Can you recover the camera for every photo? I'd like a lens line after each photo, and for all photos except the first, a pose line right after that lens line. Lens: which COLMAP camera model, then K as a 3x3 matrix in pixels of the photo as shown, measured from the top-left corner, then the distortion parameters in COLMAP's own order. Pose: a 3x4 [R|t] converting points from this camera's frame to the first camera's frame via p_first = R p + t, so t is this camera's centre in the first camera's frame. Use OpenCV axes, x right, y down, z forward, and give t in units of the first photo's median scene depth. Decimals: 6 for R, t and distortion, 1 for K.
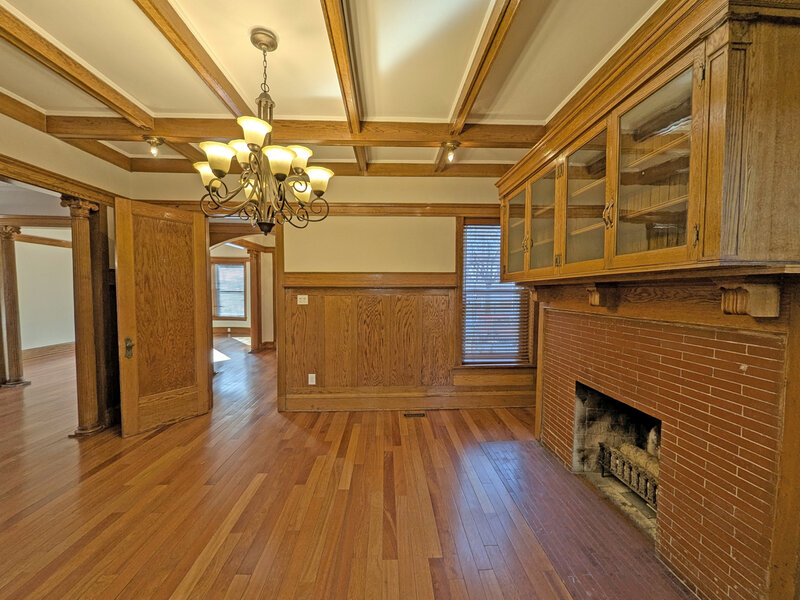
lens RADIAL K [[332.6, 0, 398.5], [0, 332.6, 306.2], [0, 0, 1]] dist [0.001303, 0.000135]
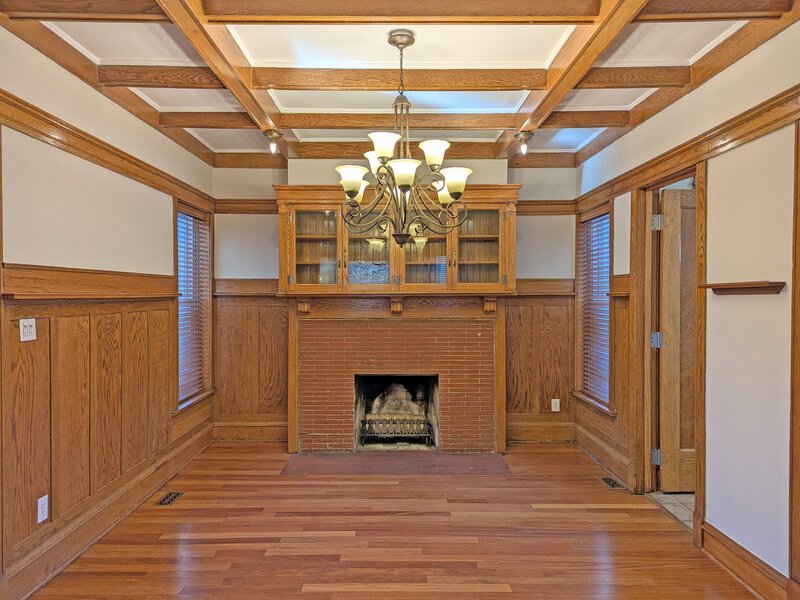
lens RADIAL K [[559.6, 0, 400.4], [0, 559.6, 297.8], [0, 0, 1]] dist [0.006785, -0.001335]
pose [[0.027017, -0.010696, 0.999578, -1.022515], [0.045279, 0.998930, 0.009466, -0.046575], [-0.998609, 0.045004, 0.027472, 0.516696]]
